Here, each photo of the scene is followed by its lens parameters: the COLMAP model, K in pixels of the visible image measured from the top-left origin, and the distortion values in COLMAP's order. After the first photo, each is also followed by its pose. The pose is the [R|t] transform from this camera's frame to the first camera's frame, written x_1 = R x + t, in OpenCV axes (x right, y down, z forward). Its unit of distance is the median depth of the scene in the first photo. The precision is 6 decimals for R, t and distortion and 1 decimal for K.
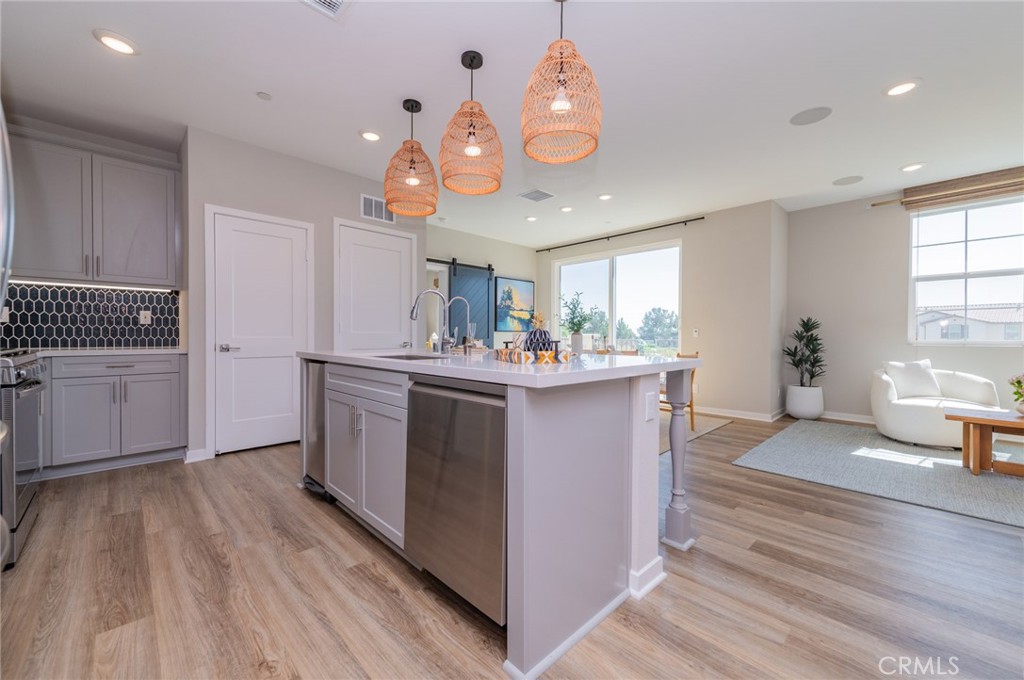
lens RADIAL K [[401.7, 0, 514.4], [0, 401.7, 338.9], [0, 0, 1]] dist [0.013005, -0.003632]
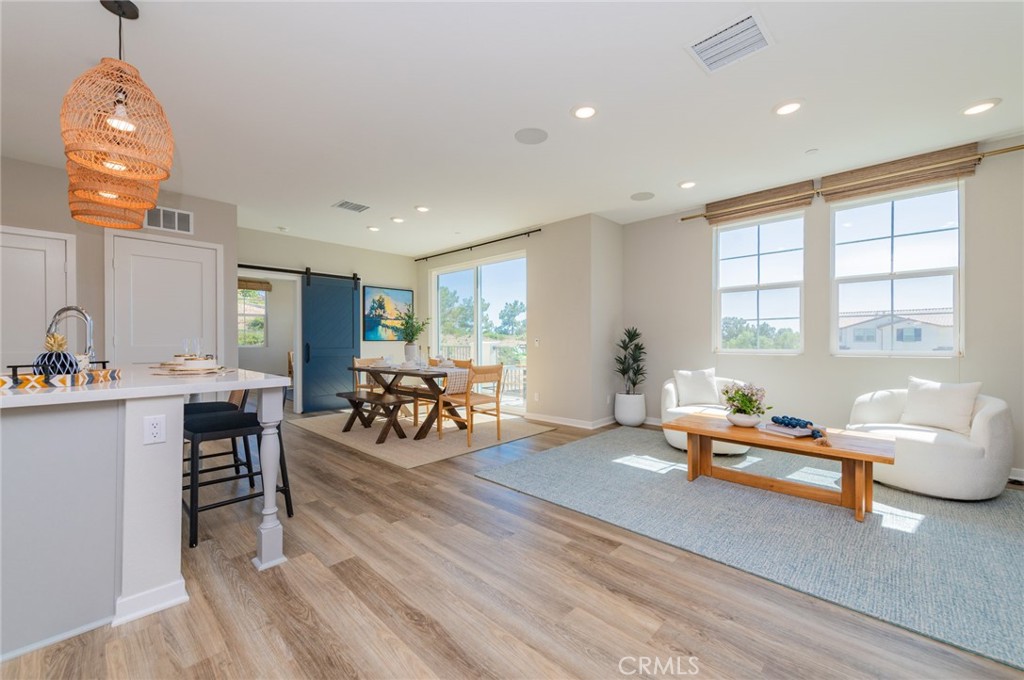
lens RADIAL K [[401.7, 0, 515.9], [0, 401.7, 340.6], [0, 0, 1]] dist [0.013005, -0.003632]
pose [[0.999134, -0.006319, 0.041135, 0.439084], [0.006658, 0.999945, -0.008104, -0.013870], [-0.041082, 0.008371, 0.999121, -0.013328]]
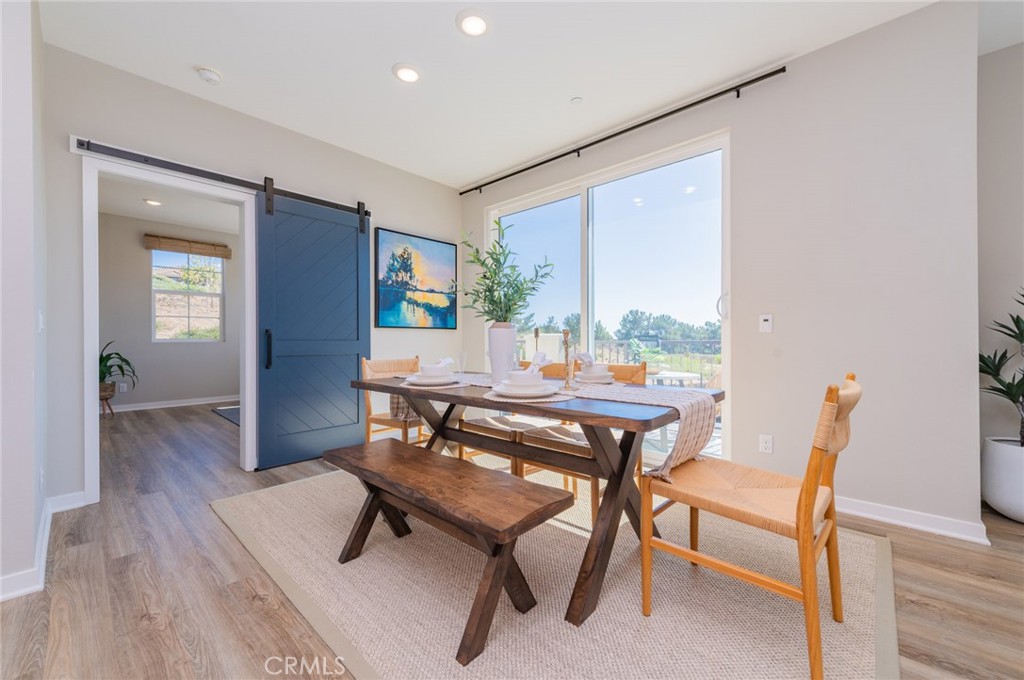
lens RADIAL K [[401.7, 0, 512.1], [0, 401.7, 341.1], [0, 0, 1]] dist [0.013005, -0.003632]
pose [[0.998824, -0.008238, 0.047770, 0.169779], [0.008452, 0.999955, -0.004265, 0.005174], [-0.047733, 0.004663, 0.998849, 0.677928]]
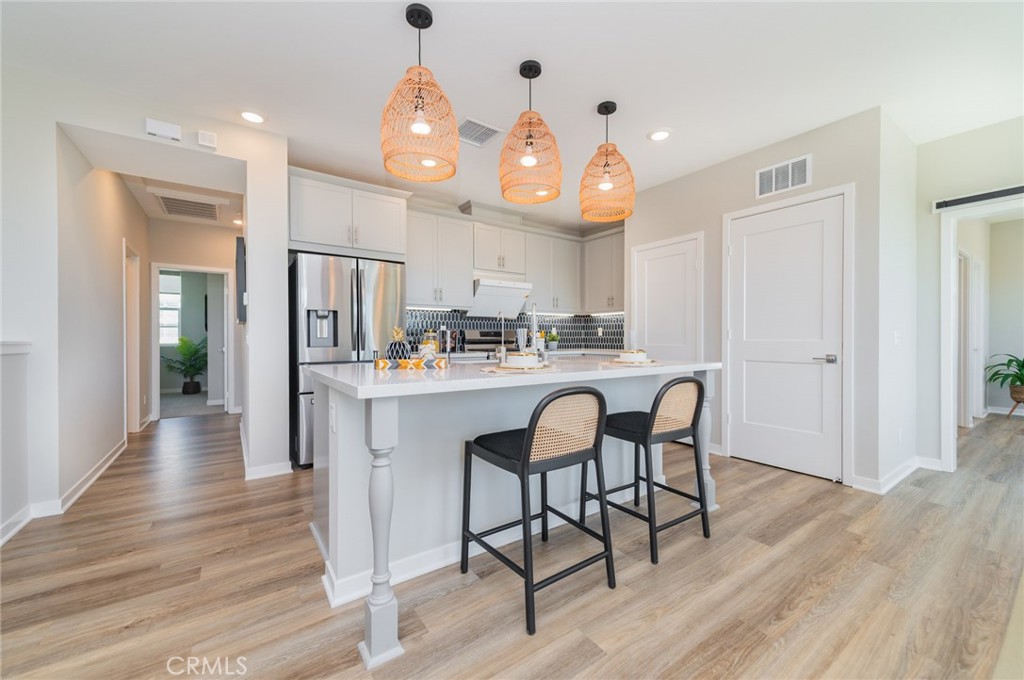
lens RADIAL K [[401.7, 0, 510.0], [0, 401.7, 340.8], [0, 0, 1]] dist [0.013005, -0.003632]
pose [[-0.159305, 0.000891, -0.987229, 0.472343], [-0.008346, 0.999963, 0.002249, -0.012285], [0.987194, 0.008598, -0.159291, 0.594360]]
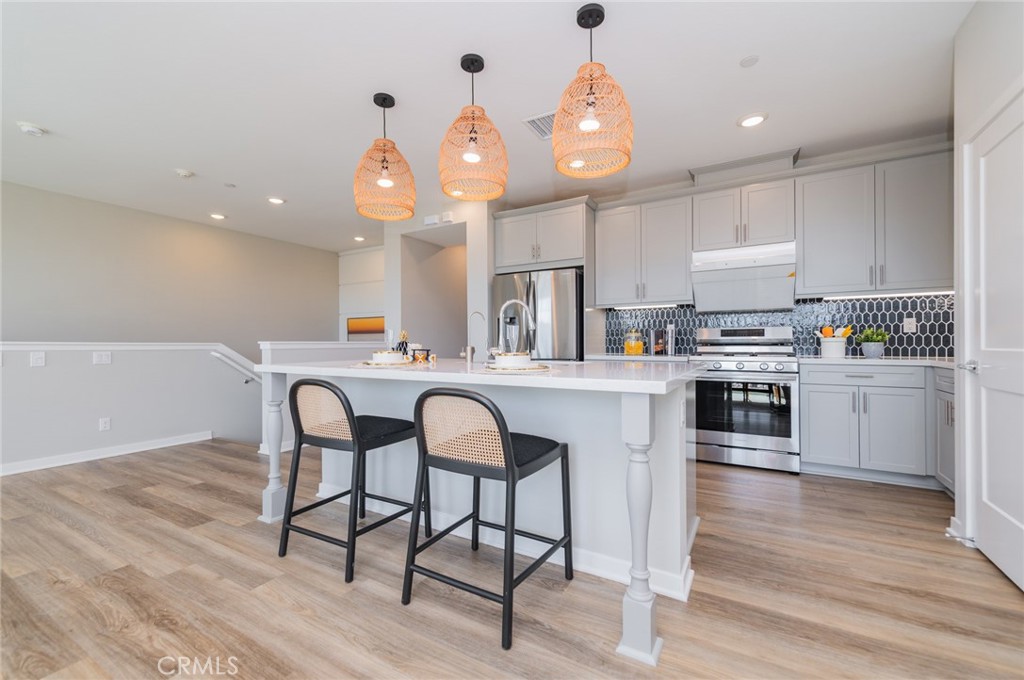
lens RADIAL K [[401.7, 0, 506.4], [0, 401.7, 328.1], [0, 0, 1]] dist [0.013005, -0.003632]
pose [[-0.958909, -0.019237, -0.283061, 0.049167], [-0.007751, 0.999103, -0.041640, 0.001150], [0.283608, -0.037735, -0.958197, 1.041103]]
